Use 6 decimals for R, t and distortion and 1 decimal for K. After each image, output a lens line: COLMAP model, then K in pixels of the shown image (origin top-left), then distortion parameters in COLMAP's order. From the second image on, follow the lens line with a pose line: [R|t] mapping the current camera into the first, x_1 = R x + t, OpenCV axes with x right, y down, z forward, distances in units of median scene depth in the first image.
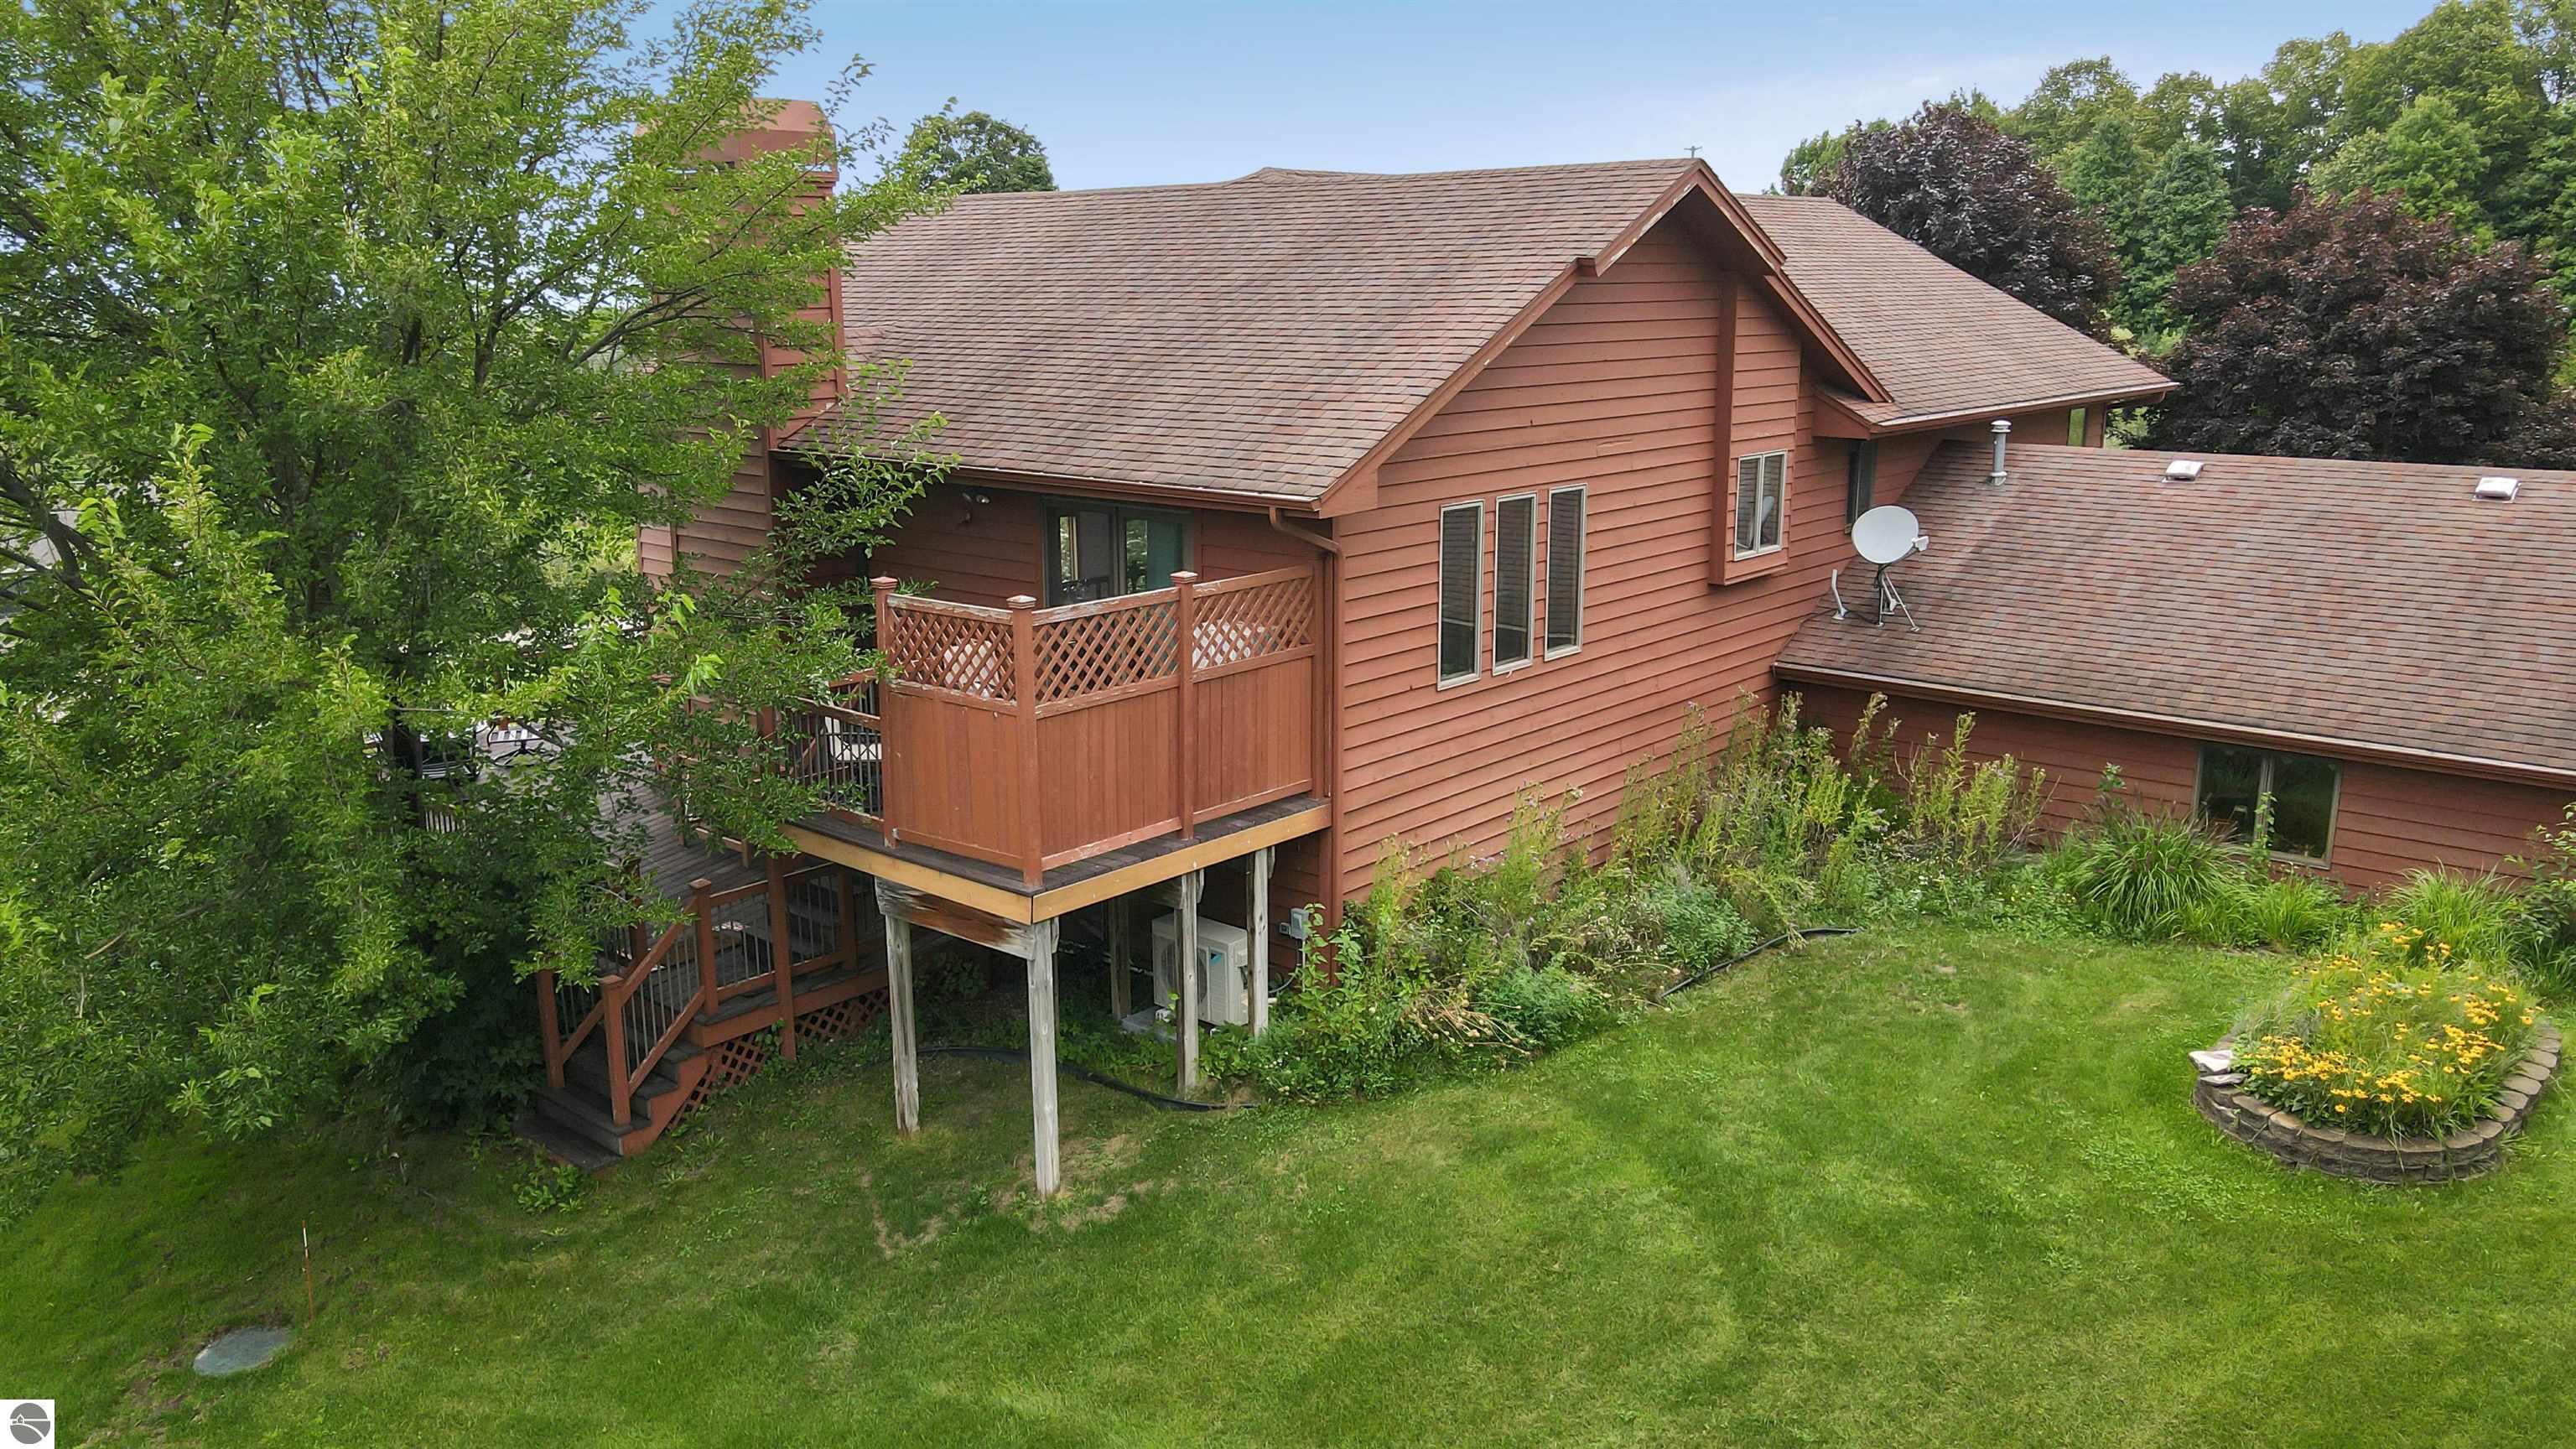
lens RADIAL K [[1909.8, 0, 1288.0], [0, 1909.8, 724.5], [0, 0, 1]] dist [-0.026495, 0.068308]
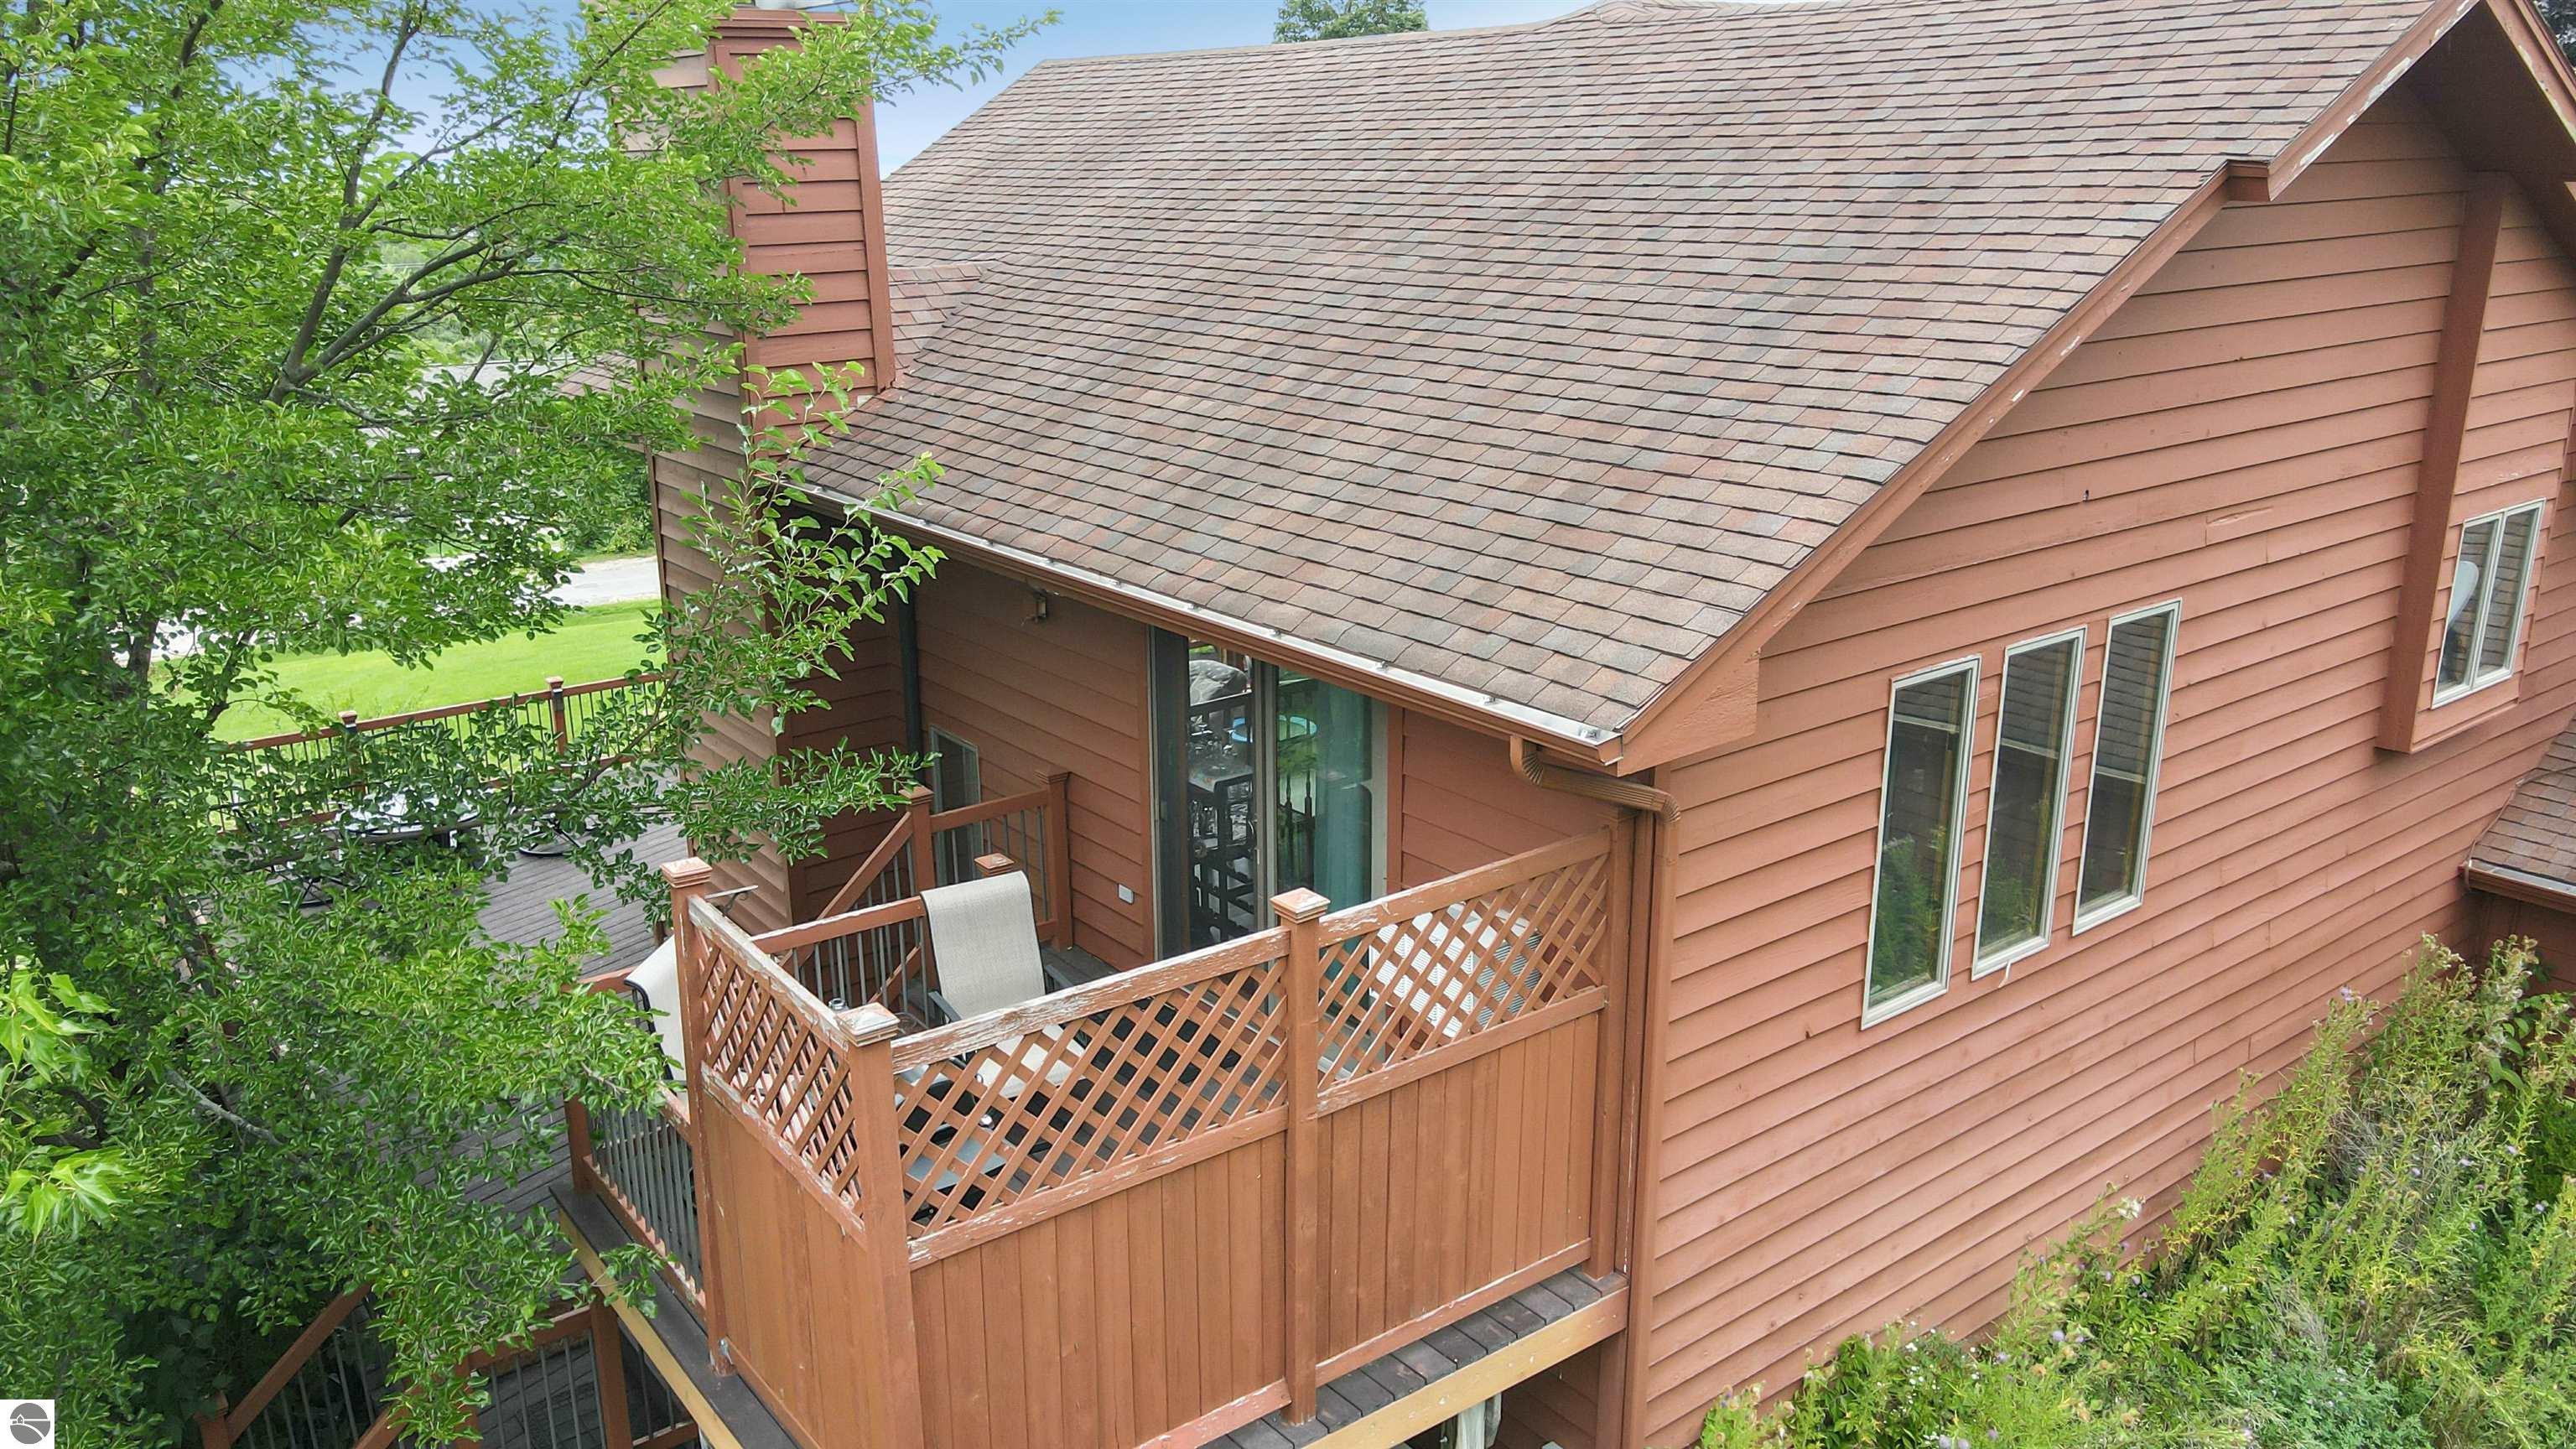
lens RADIAL K [[1909.8, 0, 1288.0], [0, 1909.8, 724.5], [0, 0, 1]] dist [-0.026495, 0.068308]
pose [[0.979239, 0.053402, -0.195548, 0.024947], [-0.040294, 0.996704, 0.070410, -0.134135], [0.198663, -0.061069, 0.978163, 0.500686]]
